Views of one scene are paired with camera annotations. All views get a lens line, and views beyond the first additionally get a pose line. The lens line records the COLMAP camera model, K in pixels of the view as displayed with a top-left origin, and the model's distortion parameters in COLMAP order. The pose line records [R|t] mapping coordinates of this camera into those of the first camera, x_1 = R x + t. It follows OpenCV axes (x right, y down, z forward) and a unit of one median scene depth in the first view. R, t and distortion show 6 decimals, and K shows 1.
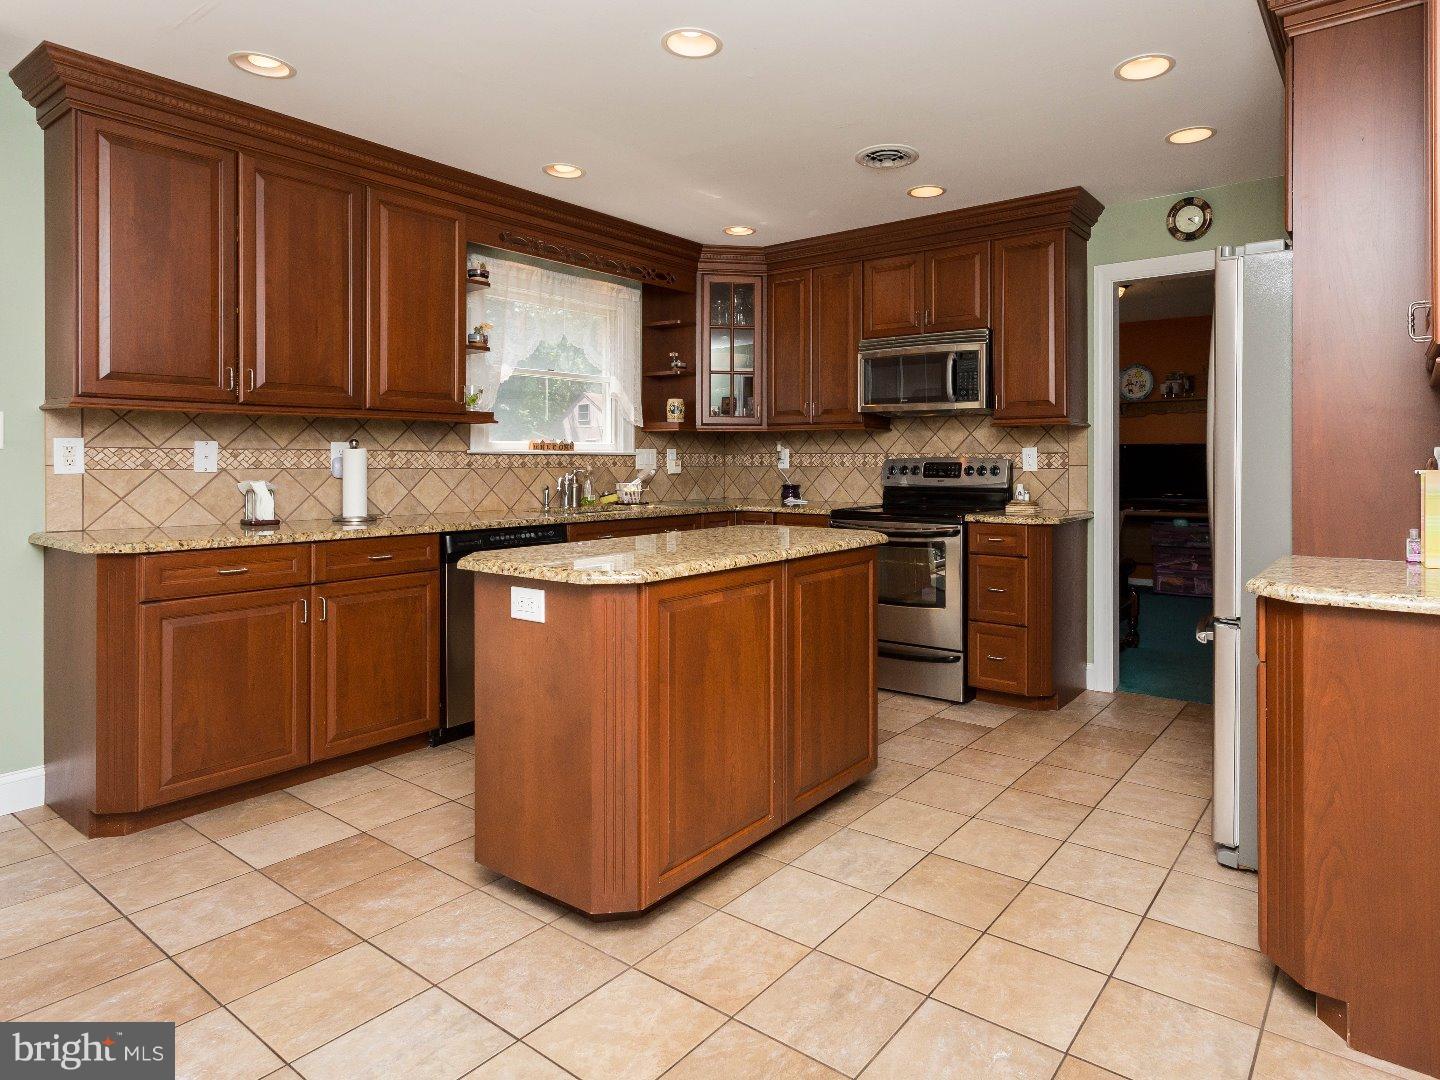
lens RADIAL K [[822.0, 0, 817.9], [0, 822.0, 452.8], [0, 0, 1]] dist [-0.000541, 0.002313]
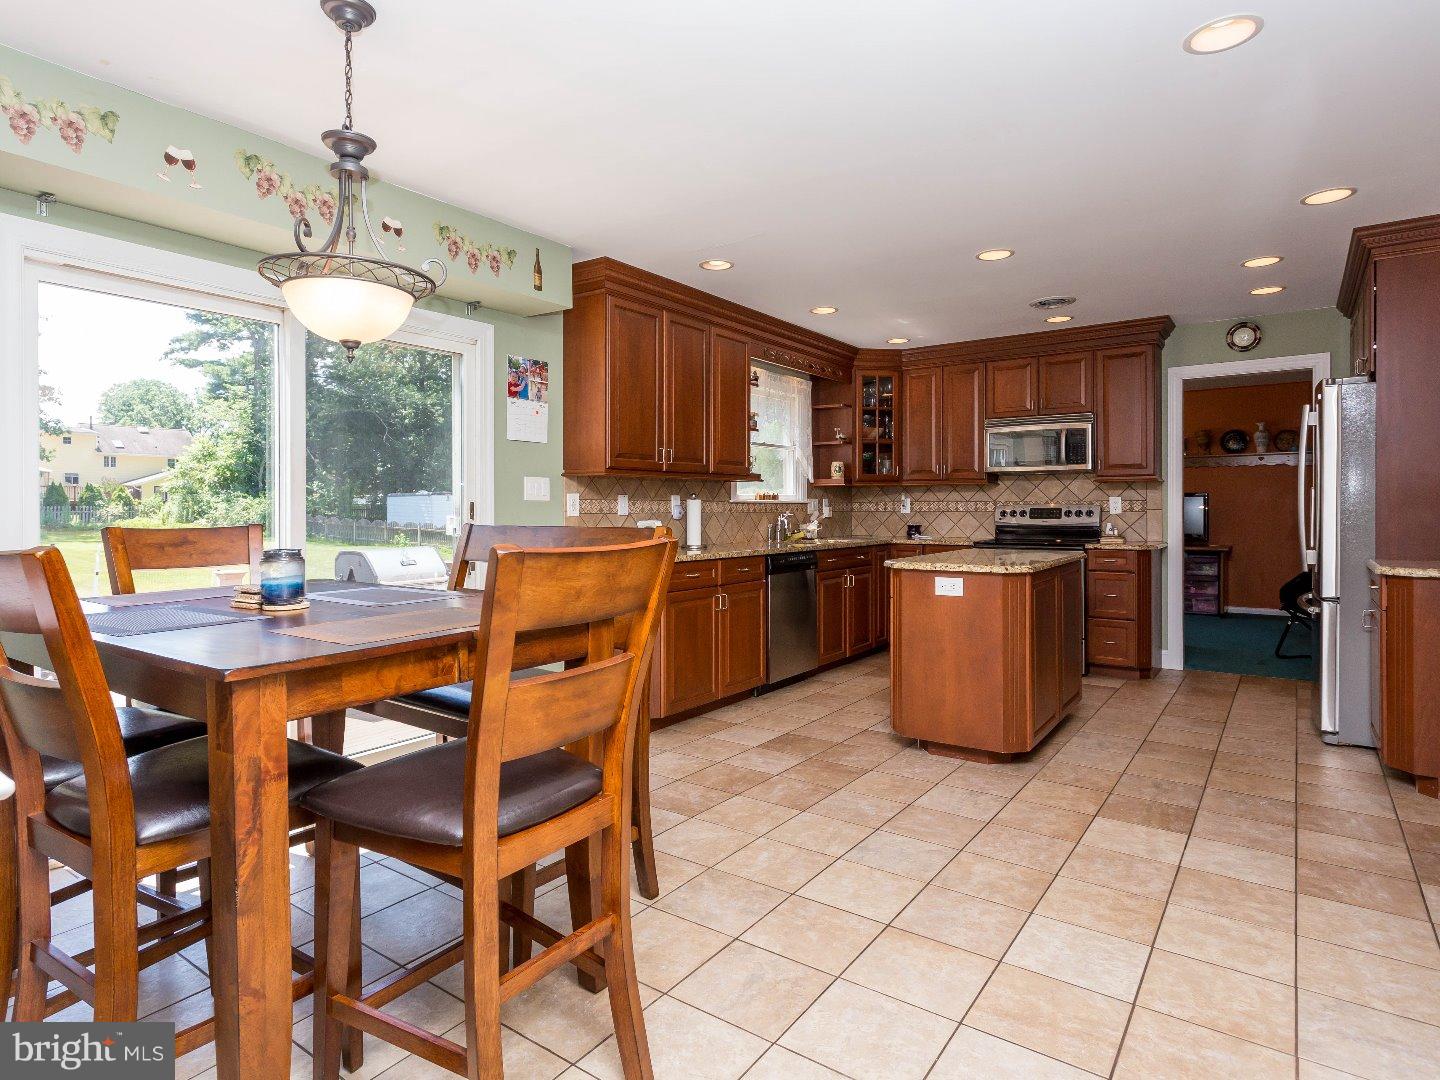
lens RADIAL K [[787.2, 0, 719.0], [0, 787.2, 506.6], [0, 0, 1]] dist [-0.000988, 0.004327]
pose [[0.999935, -0.003831, -0.010723, -0.424824], [0.003908, 0.999967, 0.007130, -0.001751], [0.010696, -0.007172, 0.999917, -0.363308]]
